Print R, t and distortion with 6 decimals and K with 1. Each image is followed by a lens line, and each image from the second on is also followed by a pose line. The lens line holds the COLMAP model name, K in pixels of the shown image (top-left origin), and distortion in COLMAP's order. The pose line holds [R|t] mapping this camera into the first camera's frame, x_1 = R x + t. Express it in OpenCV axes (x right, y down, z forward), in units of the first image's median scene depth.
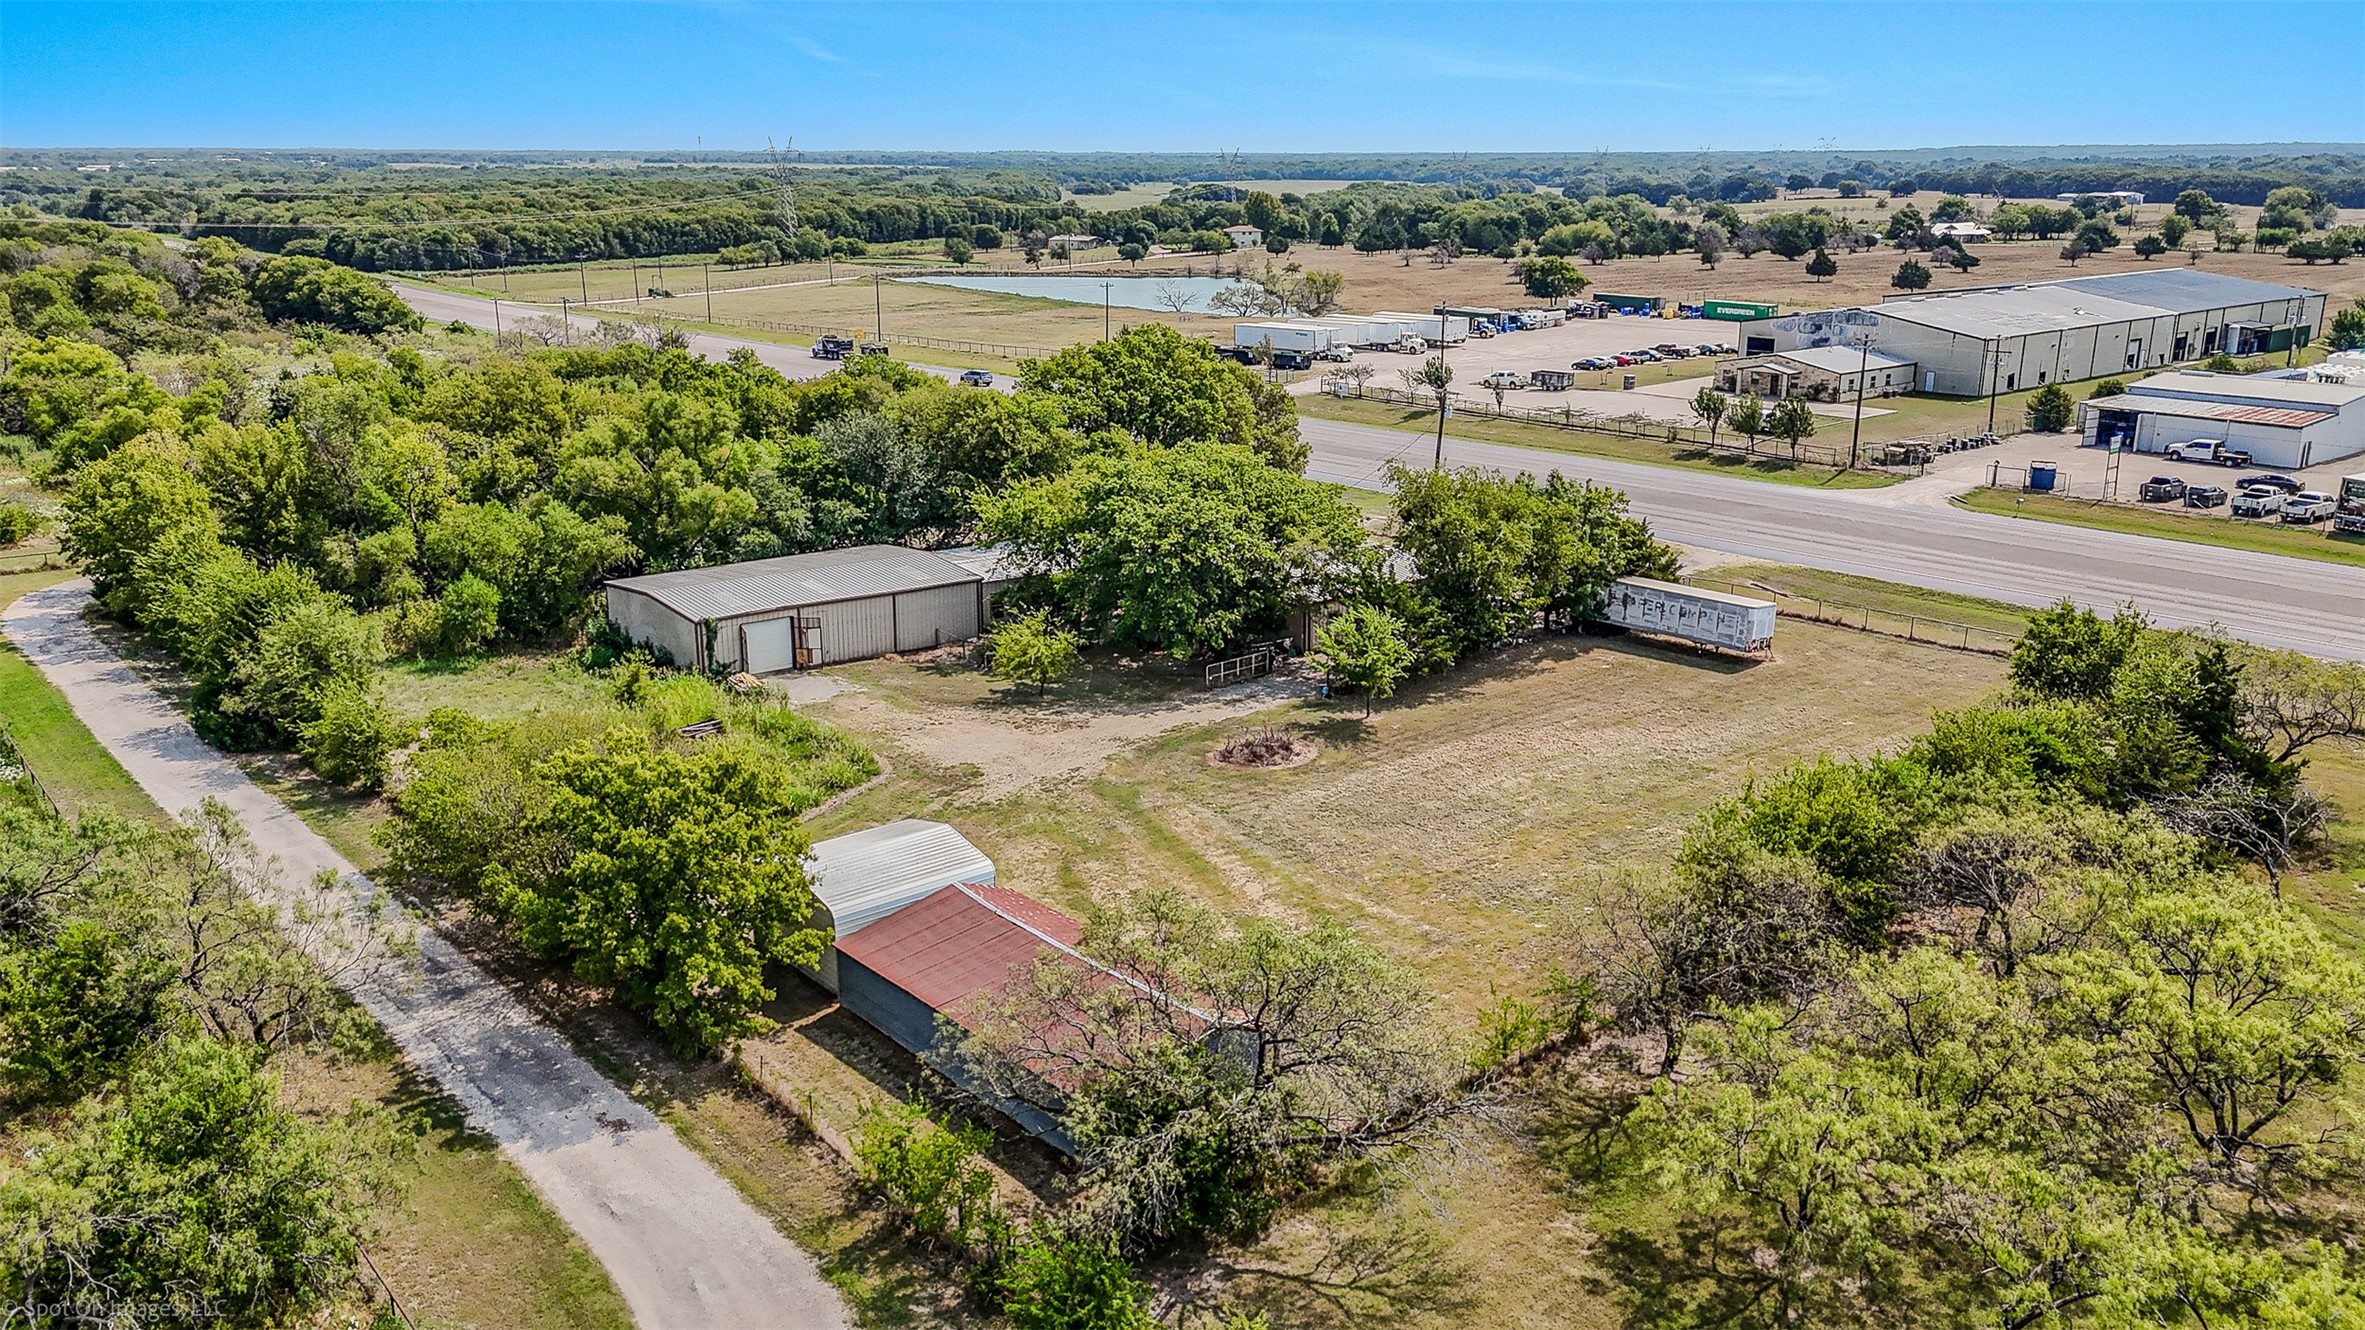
lens RADIAL K [[1781.6, 0, 1180.9], [0, 1781.6, 693.7], [0, 0, 1]] dist [0.036824, -0.003054]
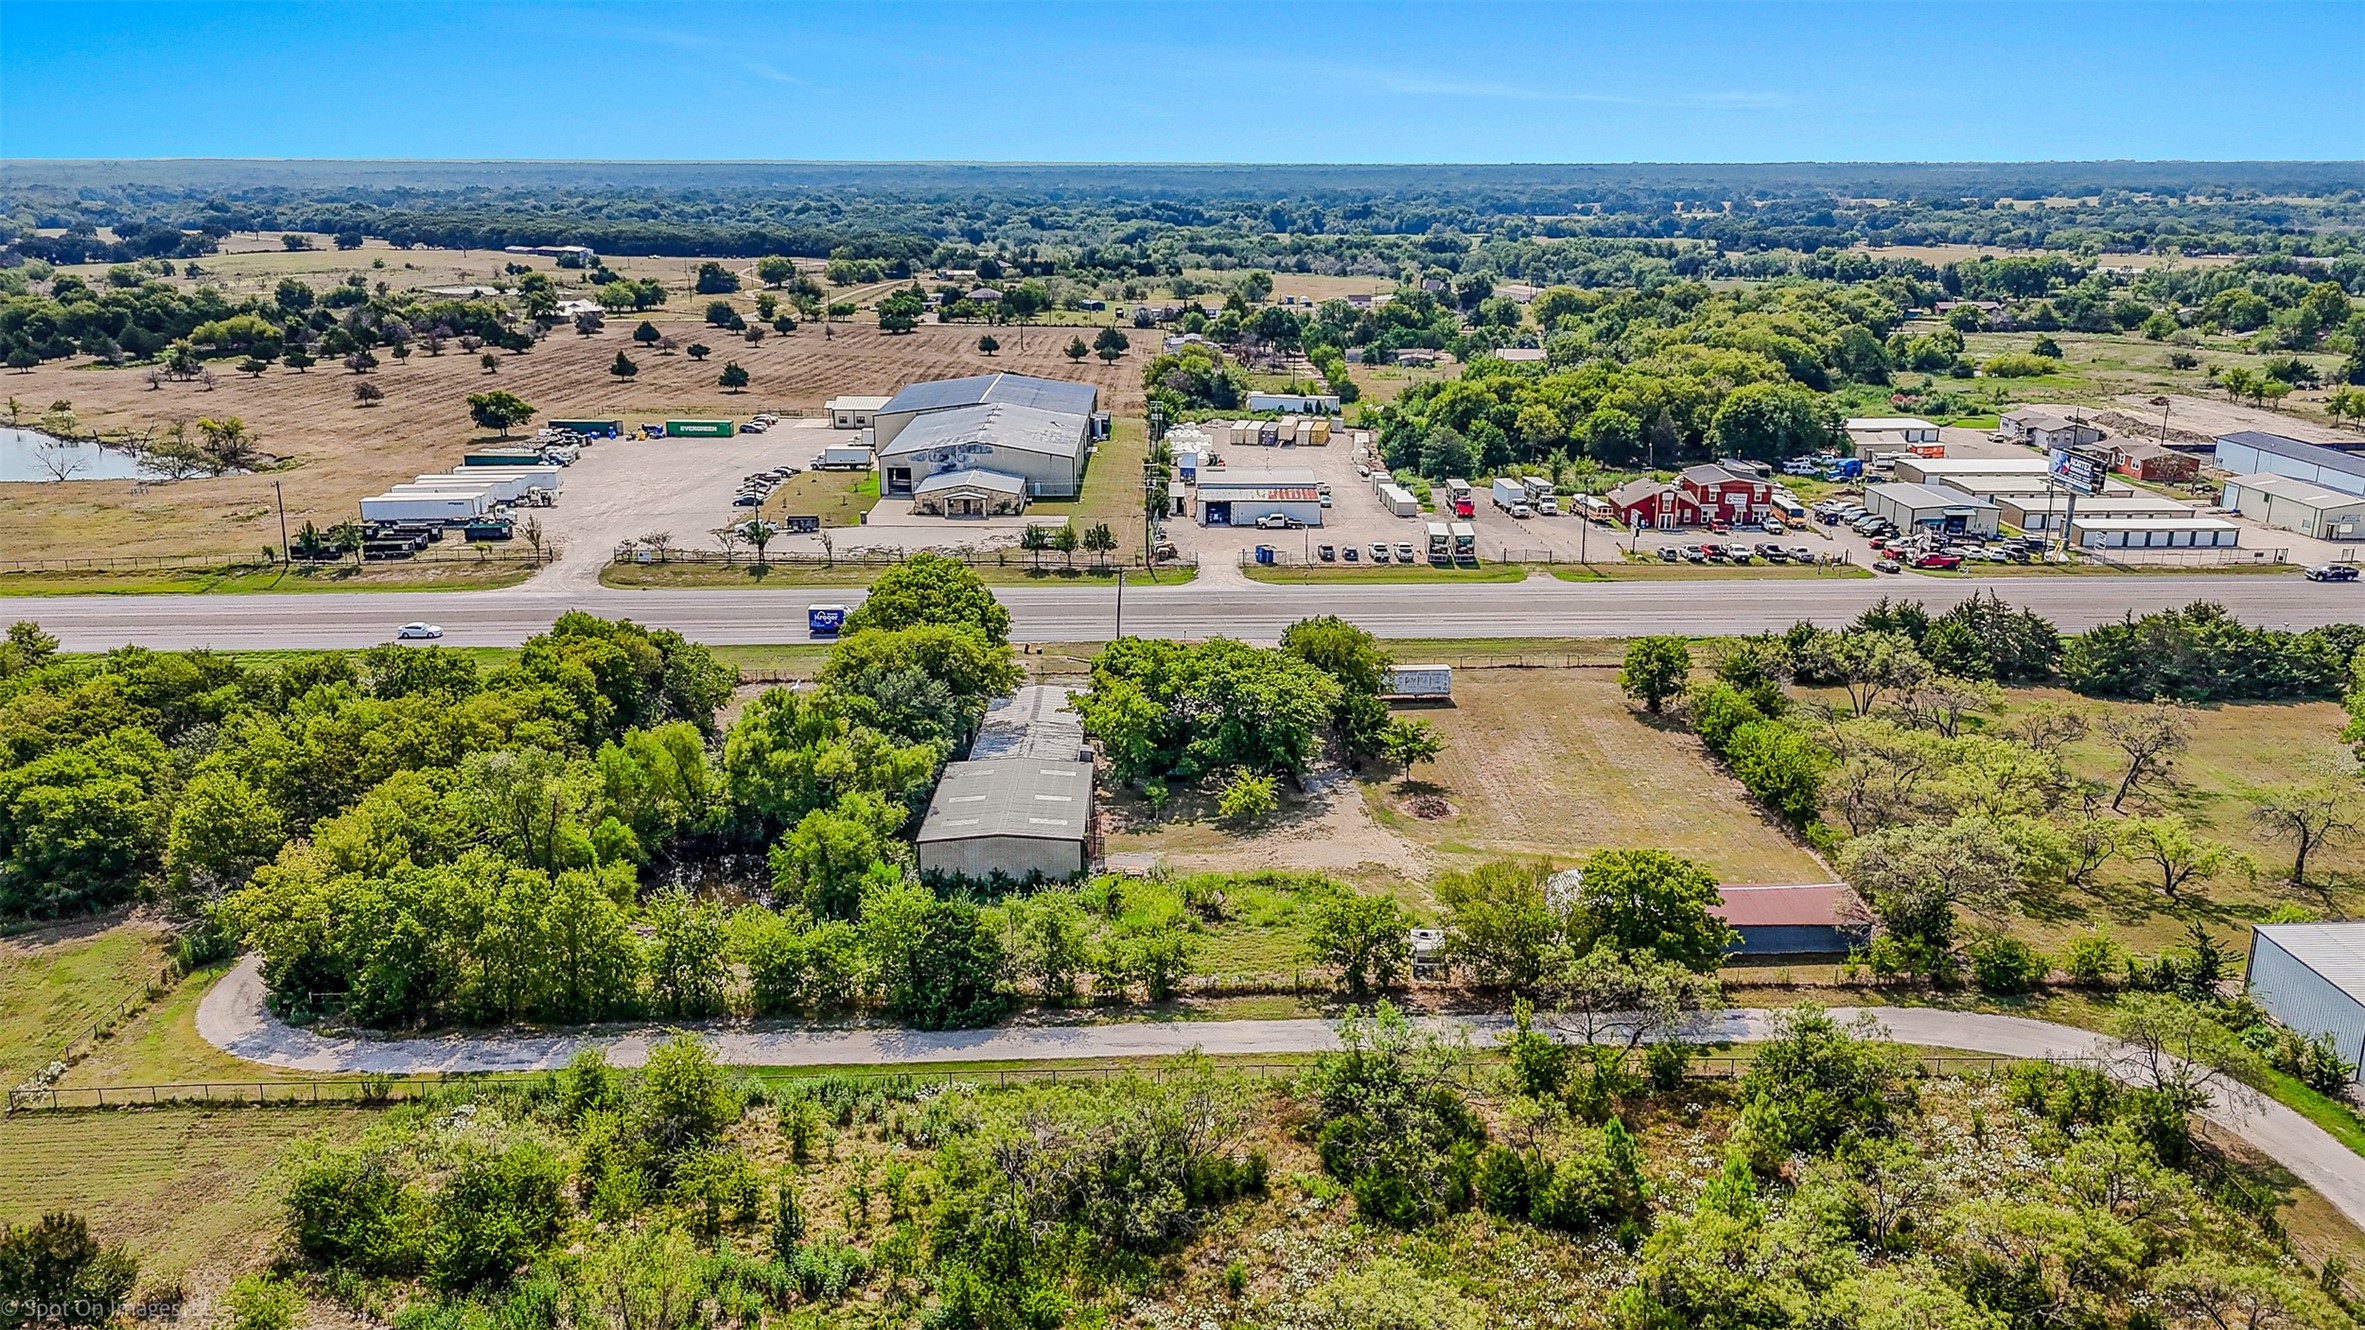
lens RADIAL K [[1779.0, 0, 1182.5], [0, 1779.0, 665.0], [0, 0, 1]] dist [0.065063, -0.061446]
pose [[0.627209, -0.207751, 0.750632, -1.157258], [0.222548, 0.971391, 0.082895, -0.253019], [-0.746379, 0.115059, 0.655500, 0.019631]]
